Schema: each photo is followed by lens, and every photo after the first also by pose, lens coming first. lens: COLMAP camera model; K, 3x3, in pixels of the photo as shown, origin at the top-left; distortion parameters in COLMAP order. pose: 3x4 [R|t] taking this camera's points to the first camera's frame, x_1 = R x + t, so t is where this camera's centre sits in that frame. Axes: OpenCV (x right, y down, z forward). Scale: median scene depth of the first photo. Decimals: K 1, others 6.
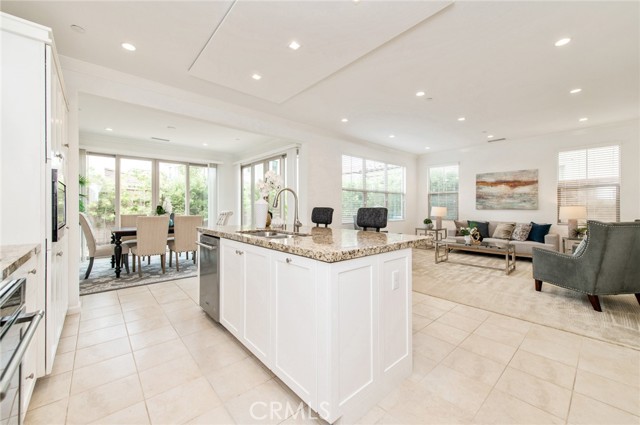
lens RADIAL K [[250.3, 0, 319.8], [0, 250.3, 208.0], [0, 0, 1]] dist [0.015545, -0.002952]
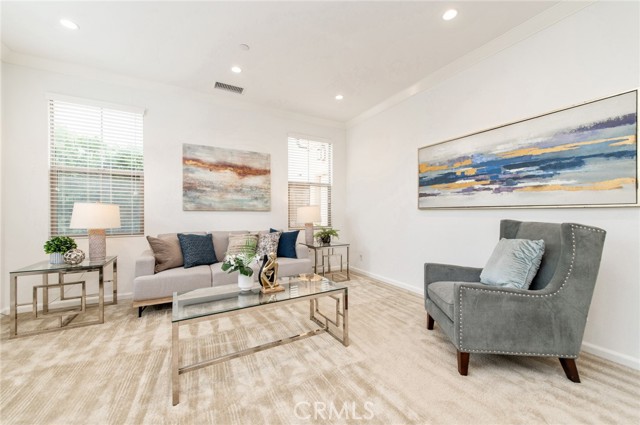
lens RADIAL K [[250.3, 0, 323.1], [0, 250.3, 213.2], [0, 0, 1]] dist [0.015545, -0.002952]
pose [[0.215826, -0.001305, 0.976431, 0.195928], [0.002788, 0.999996, 0.000721, 0.011970], [-0.976428, 0.002566, 0.215828, 0.674090]]
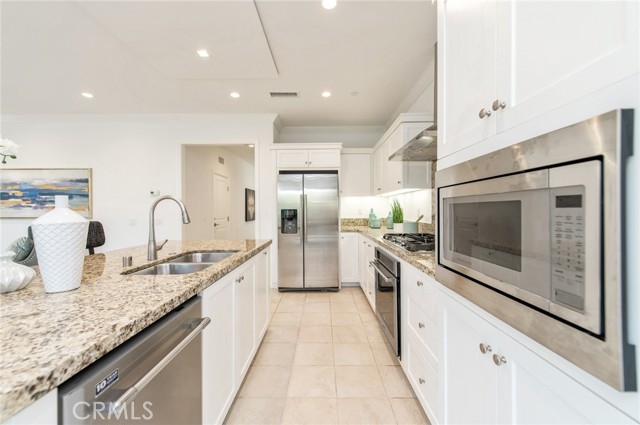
lens RADIAL K [[250.3, 0, 319.4], [0, 250.3, 210.6], [0, 0, 1]] dist [0.015545, -0.002952]
pose [[-0.735571, 0.001199, 0.677447, -0.349727], [0.005627, 0.999975, 0.004340, -0.015300], [-0.677425, 0.007004, -0.735559, 0.469687]]
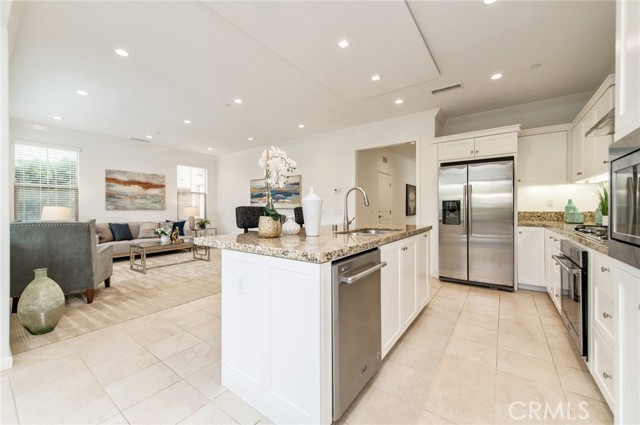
lens RADIAL K [[250.3, 0, 320.4], [0, 250.3, 209.6], [0, 0, 1]] dist [0.015545, -0.002952]
pose [[-0.211548, -0.004861, 0.977355, -0.421974], [0.003291, 0.999978, 0.005686, 0.001886], [-0.977362, 0.004420, -0.211528, 0.518565]]
